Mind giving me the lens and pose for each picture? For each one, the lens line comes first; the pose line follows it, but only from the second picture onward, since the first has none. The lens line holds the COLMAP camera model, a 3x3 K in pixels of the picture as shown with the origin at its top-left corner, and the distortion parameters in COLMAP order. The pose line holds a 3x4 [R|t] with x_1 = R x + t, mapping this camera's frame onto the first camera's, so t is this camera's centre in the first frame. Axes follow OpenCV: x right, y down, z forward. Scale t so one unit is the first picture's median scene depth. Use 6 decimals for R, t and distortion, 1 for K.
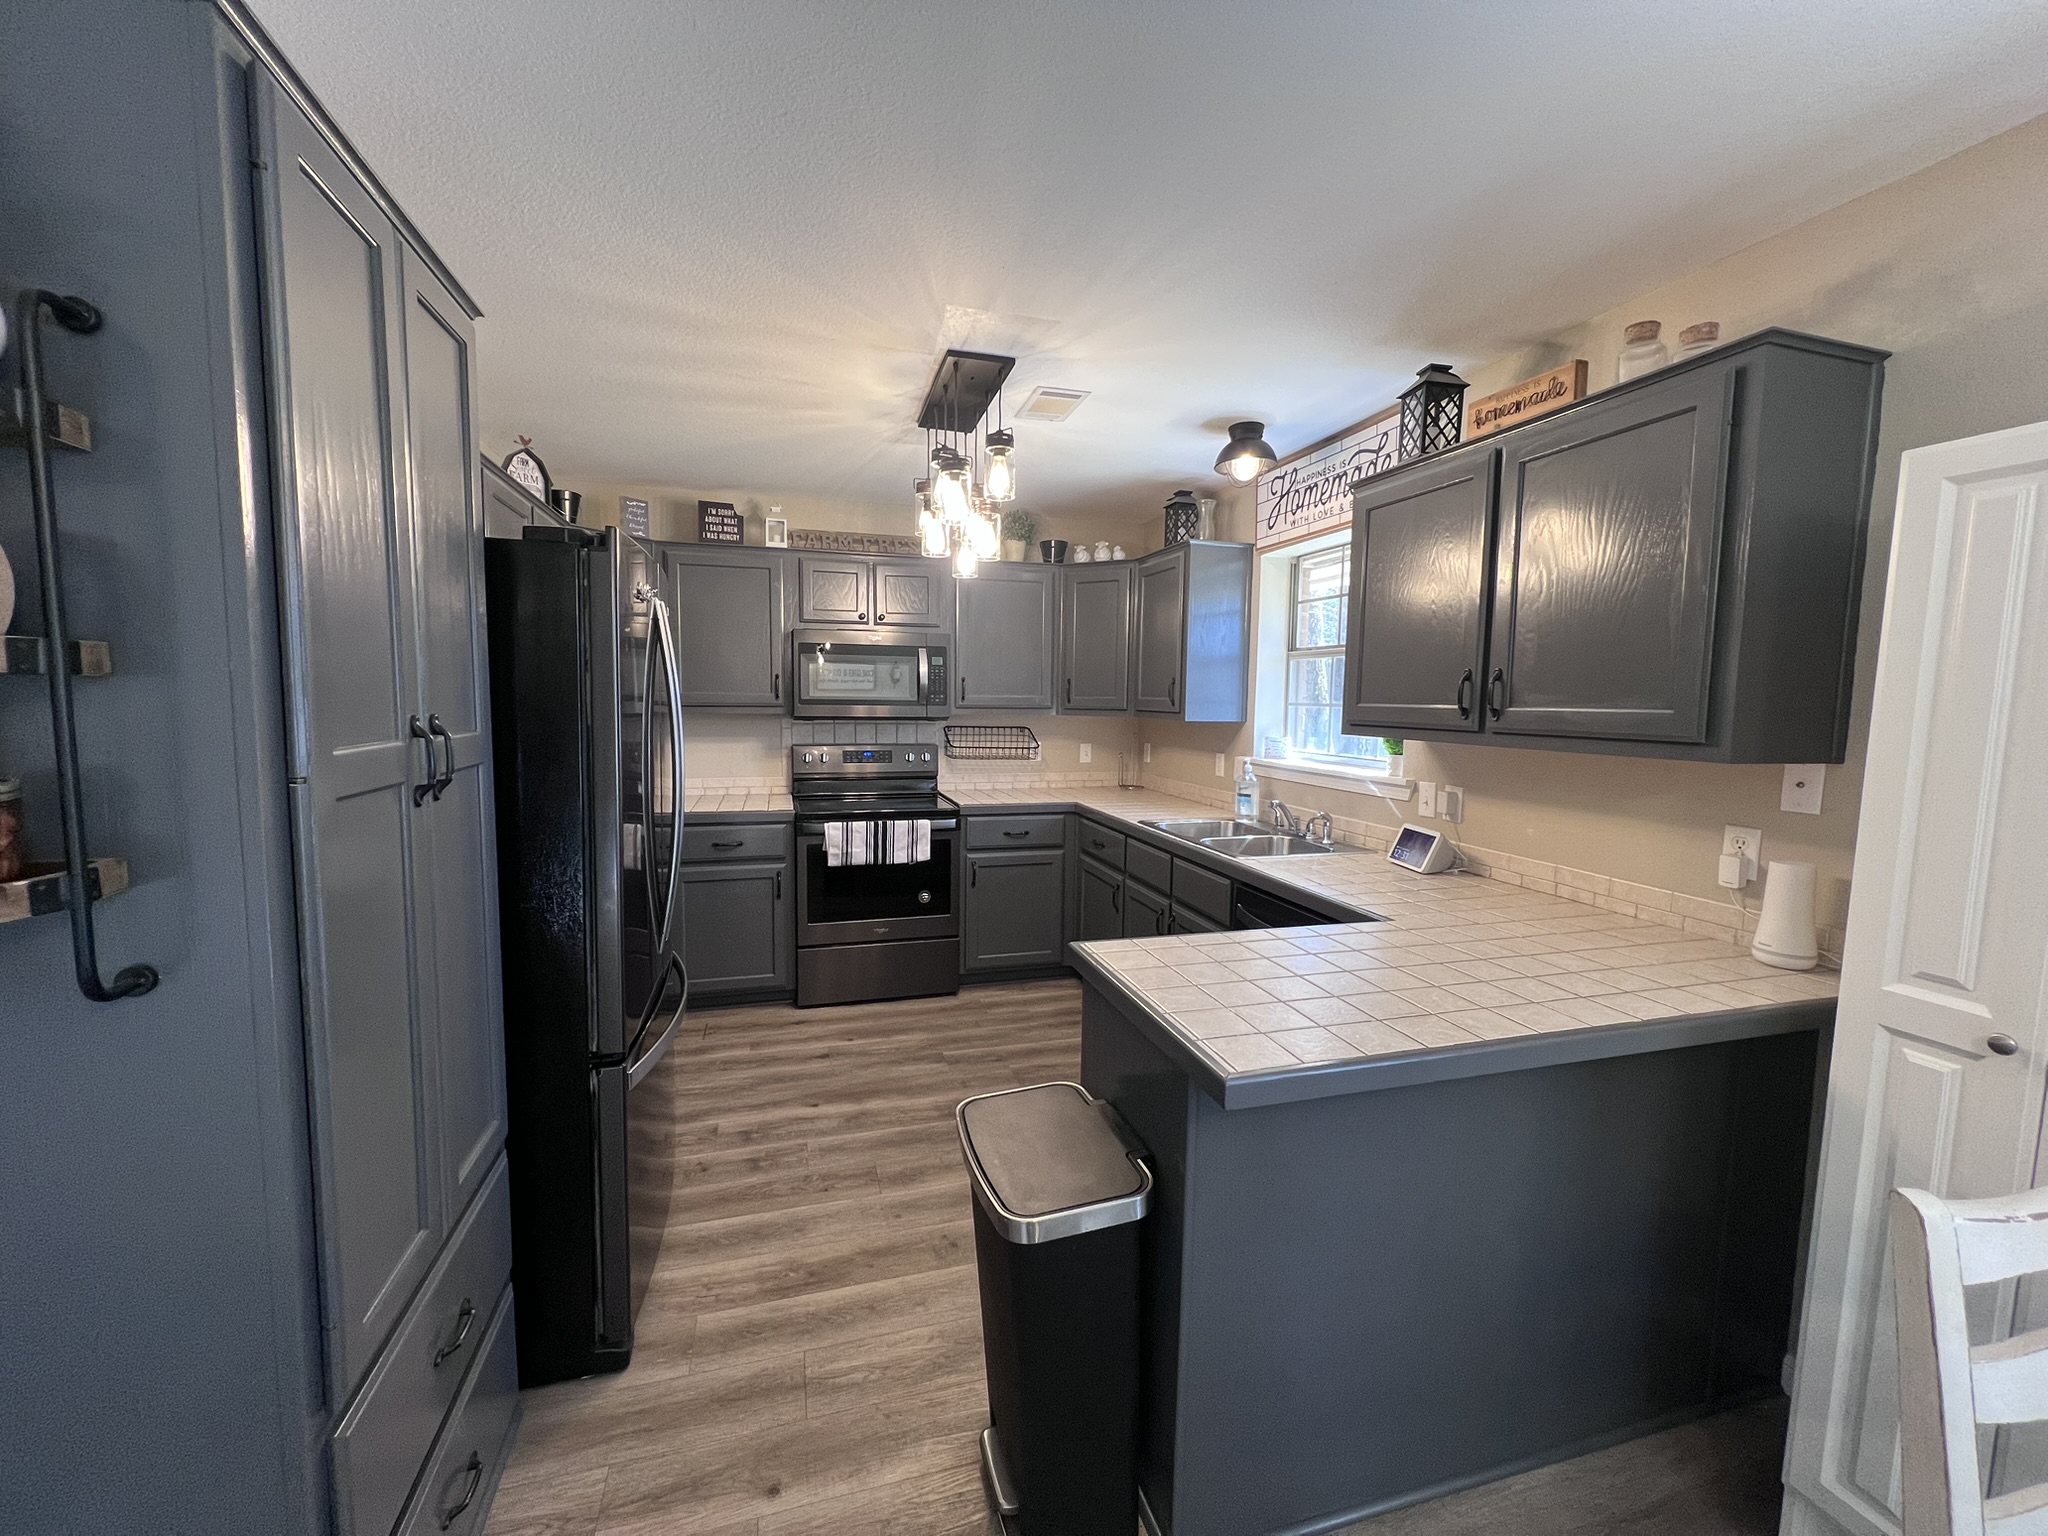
lens RADIAL K [[818.7, 0, 1018.2], [0, 818.7, 764.5], [0, 0, 1]] dist [-0.000192, 0.000026]
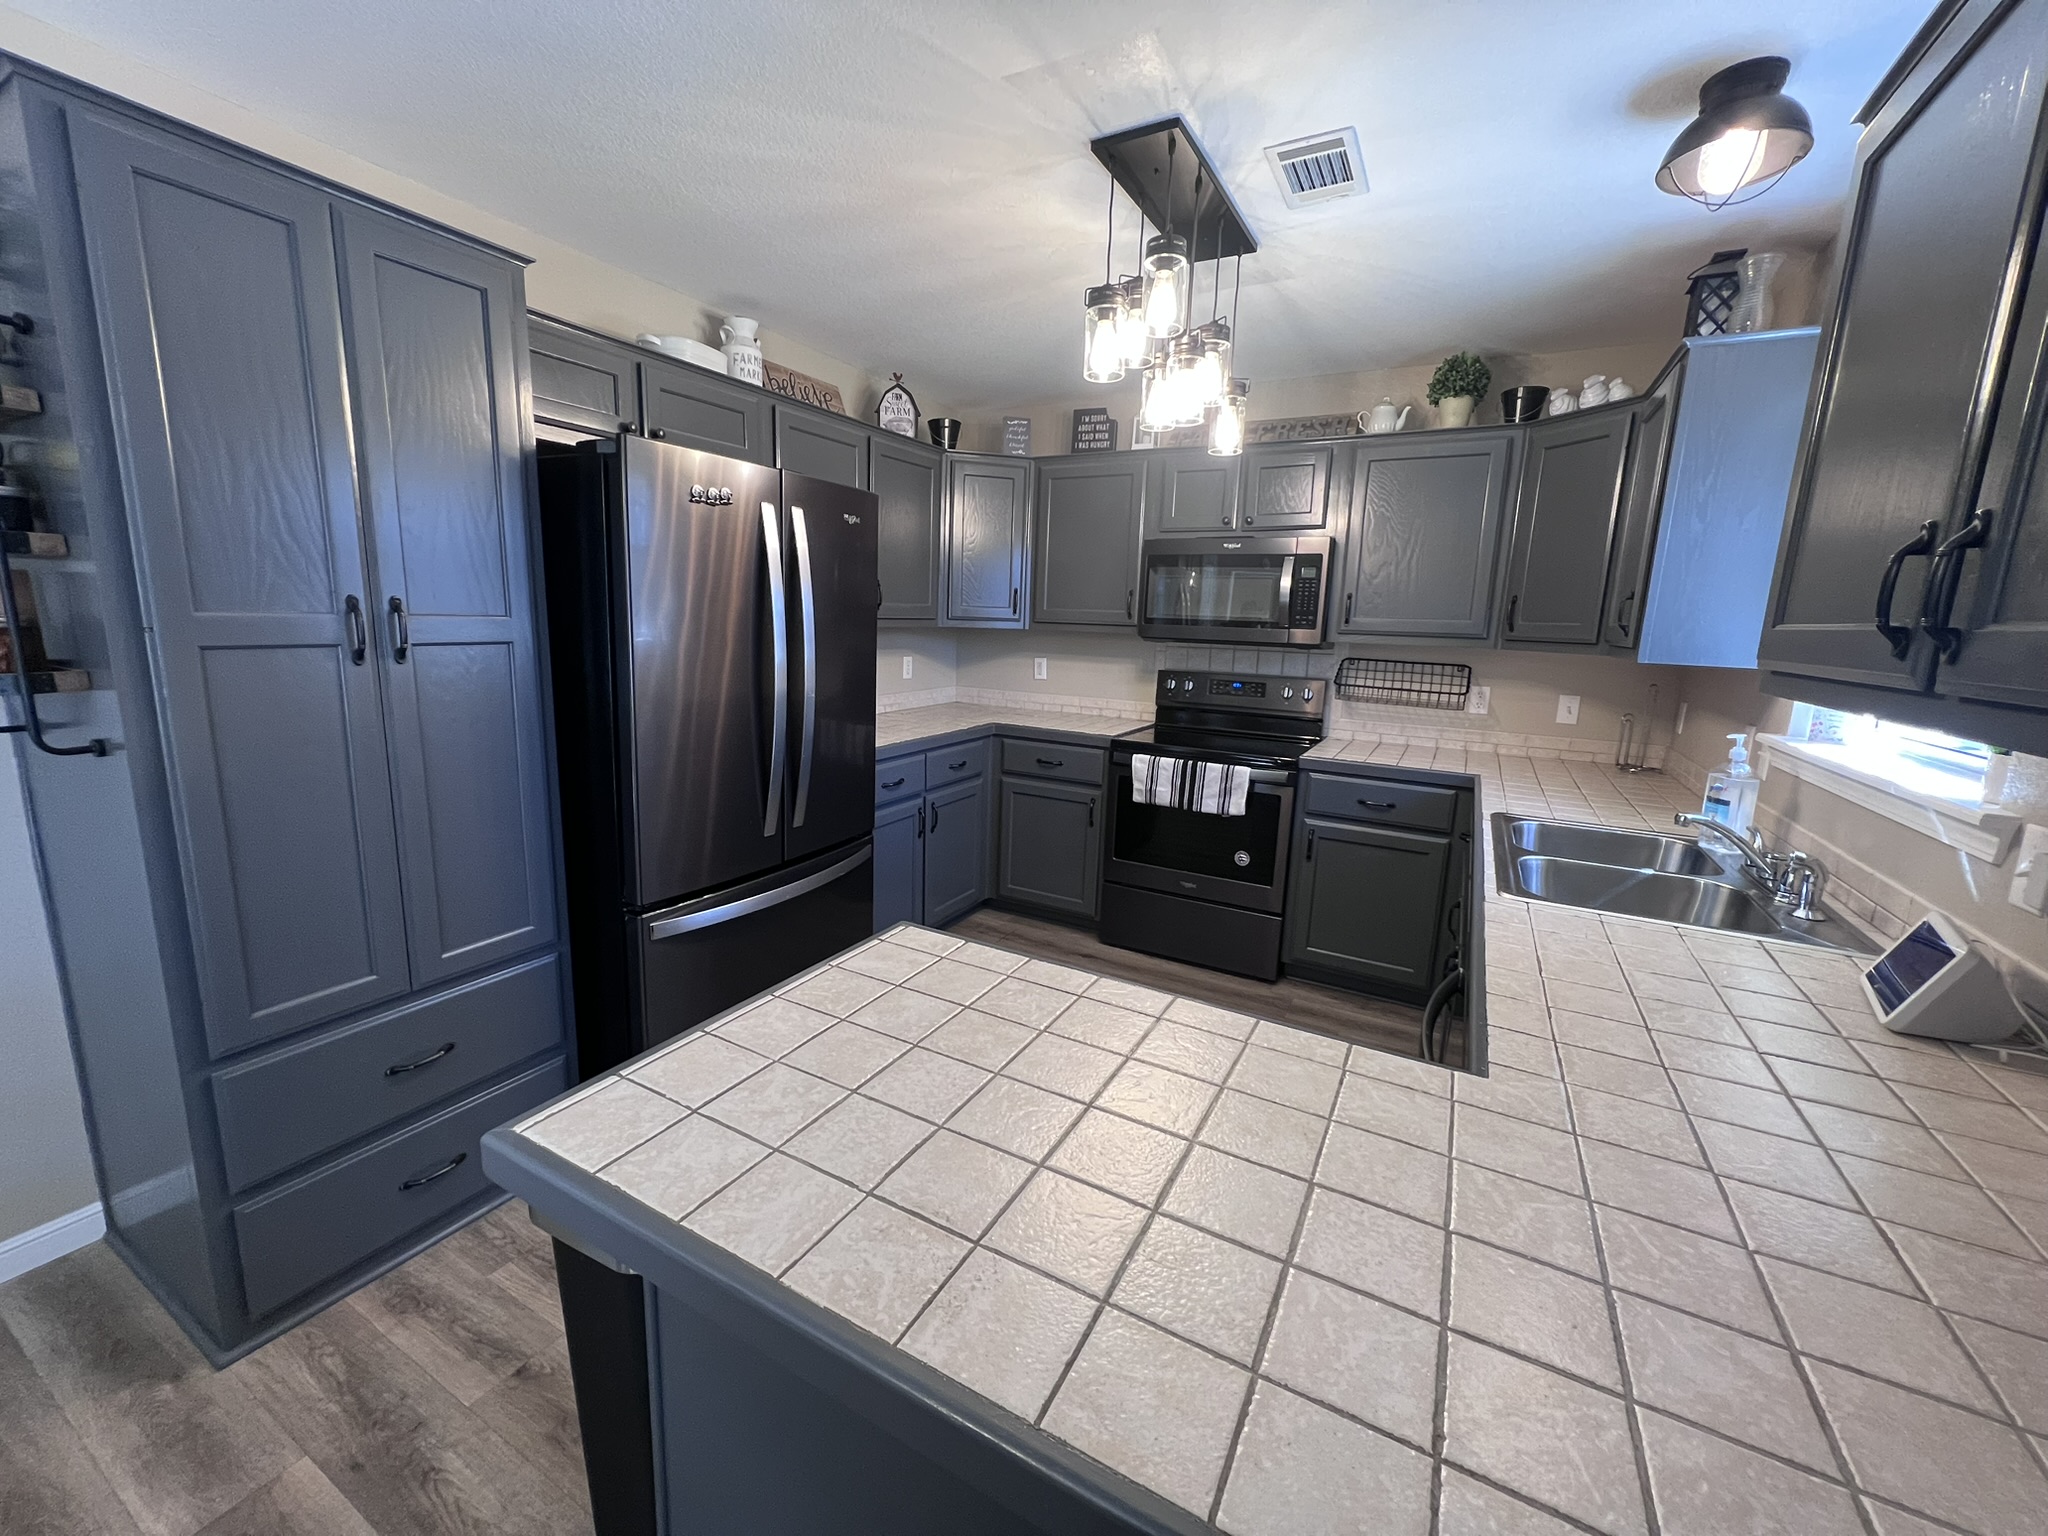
lens RADIAL K [[818.7, 0, 1017.1], [0, 818.7, 765.5], [0, 0, 1]] dist [-0.000192, 0.000026]
pose [[0.704252, 0.140154, -0.695979, 0.306674], [-0.083796, 0.989877, 0.114546, -0.009428], [0.704988, -0.022349, 0.708867, 0.257990]]
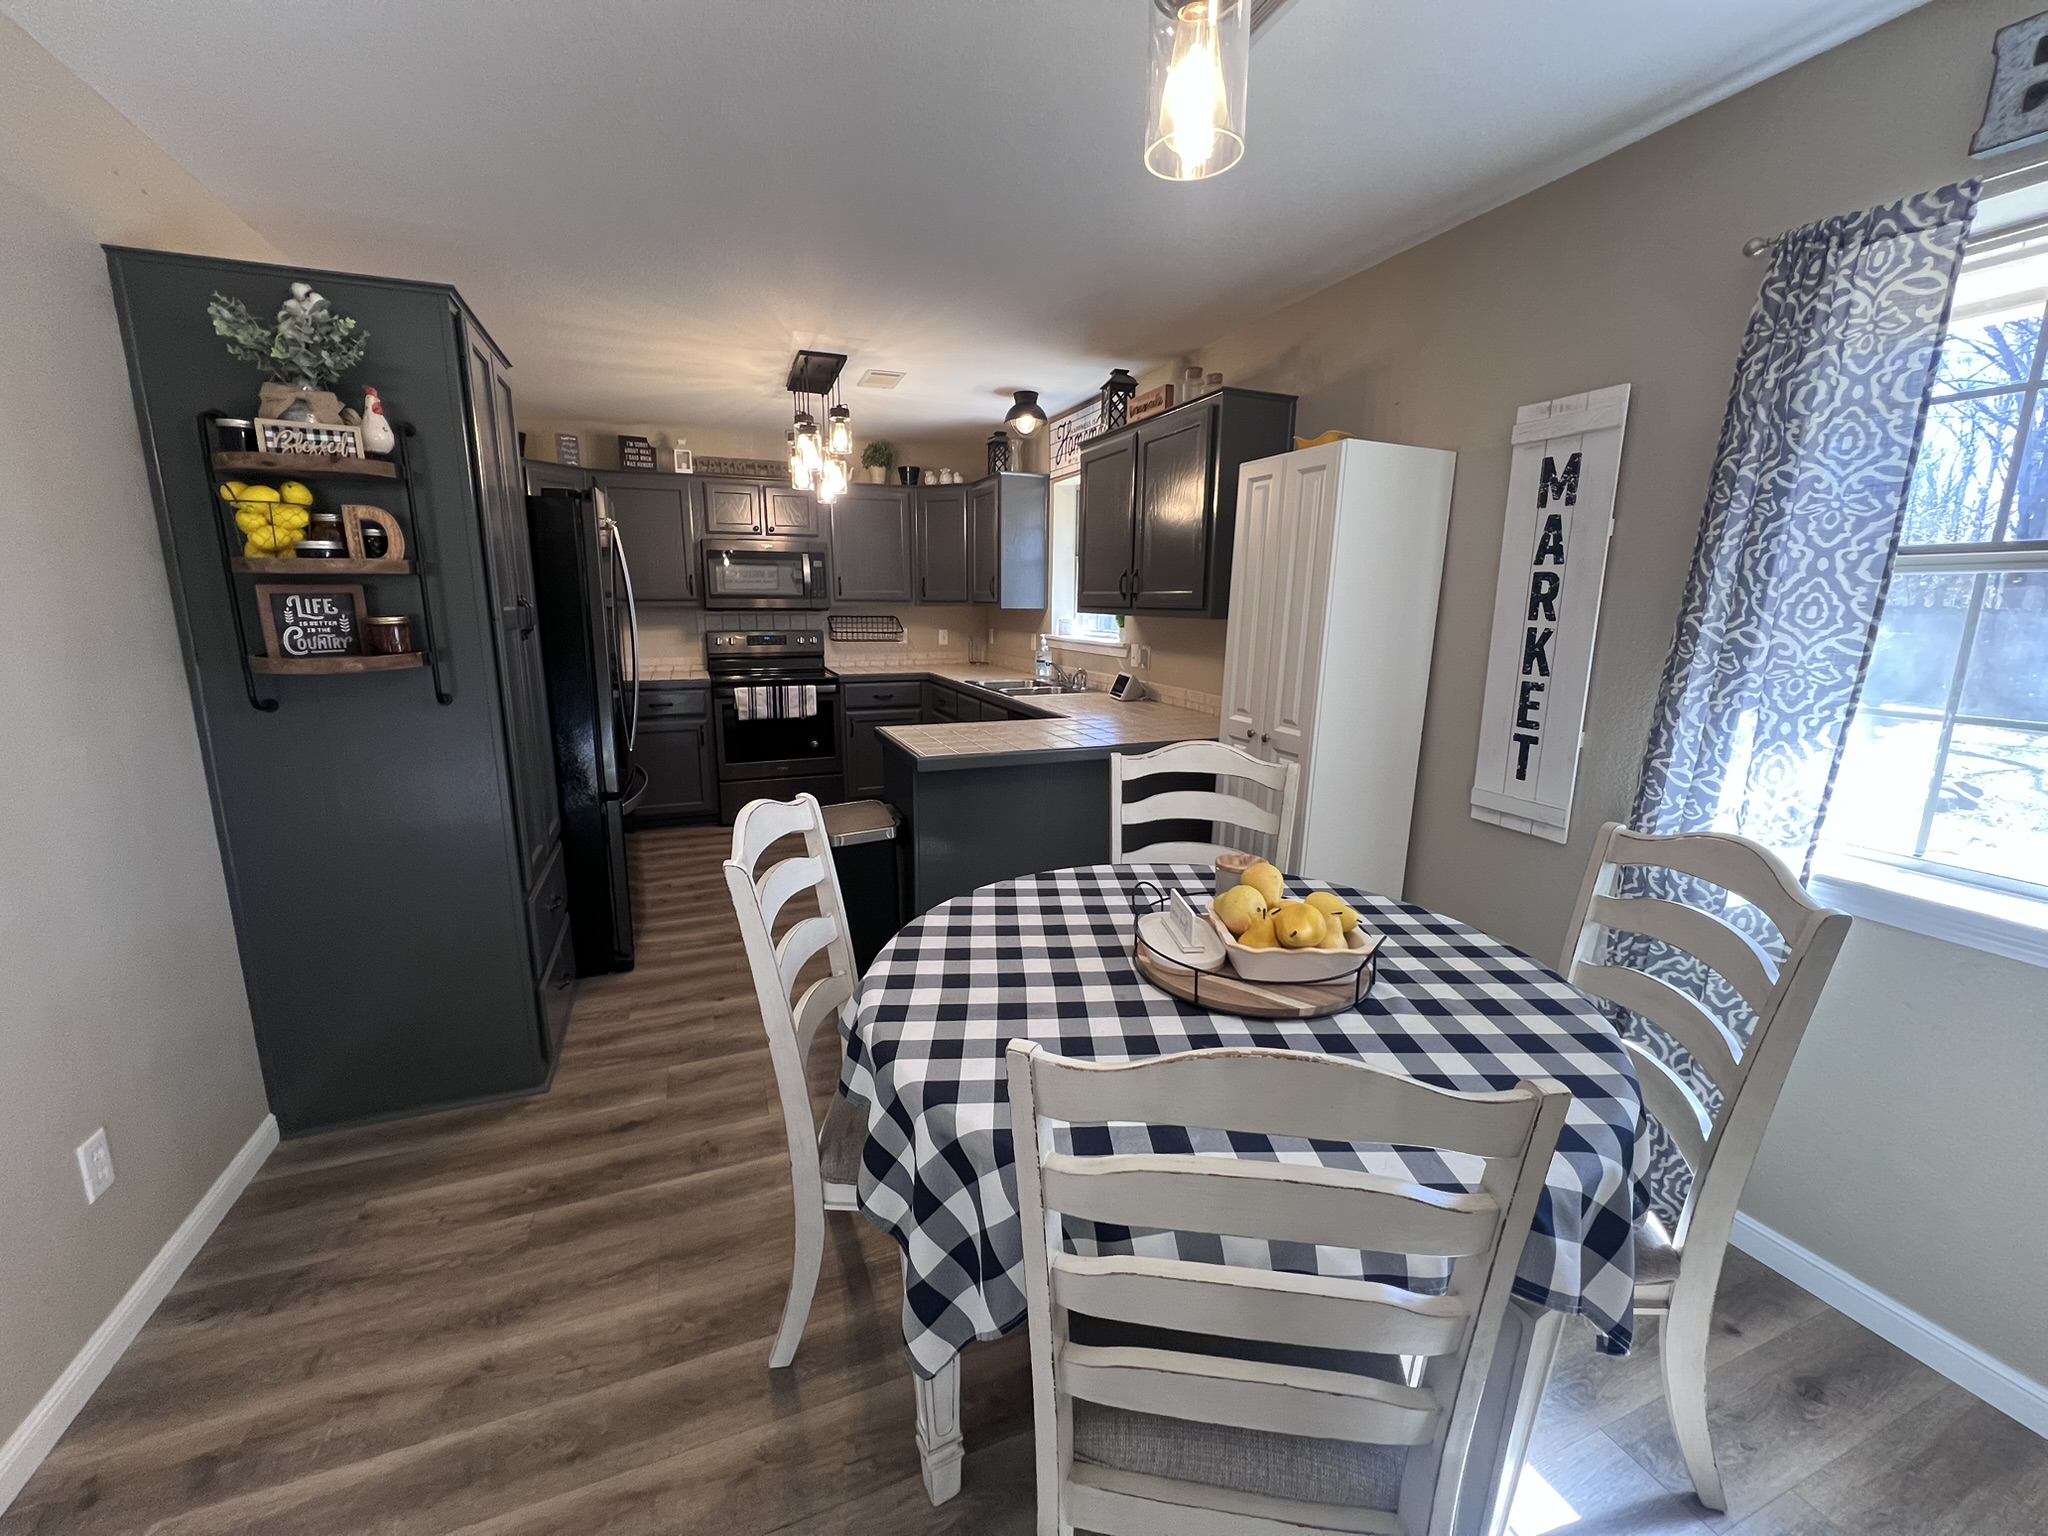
lens RADIAL K [[818.7, 0, 1017.9], [0, 818.7, 764.7], [0, 0, 1]] dist [-0.000192, 0.000026]
pose [[0.995480, -0.025411, 0.091509, 0.098833], [0.014431, 0.992824, 0.118713, 0.043814], [-0.093869, -0.116856, 0.988703, -0.380661]]
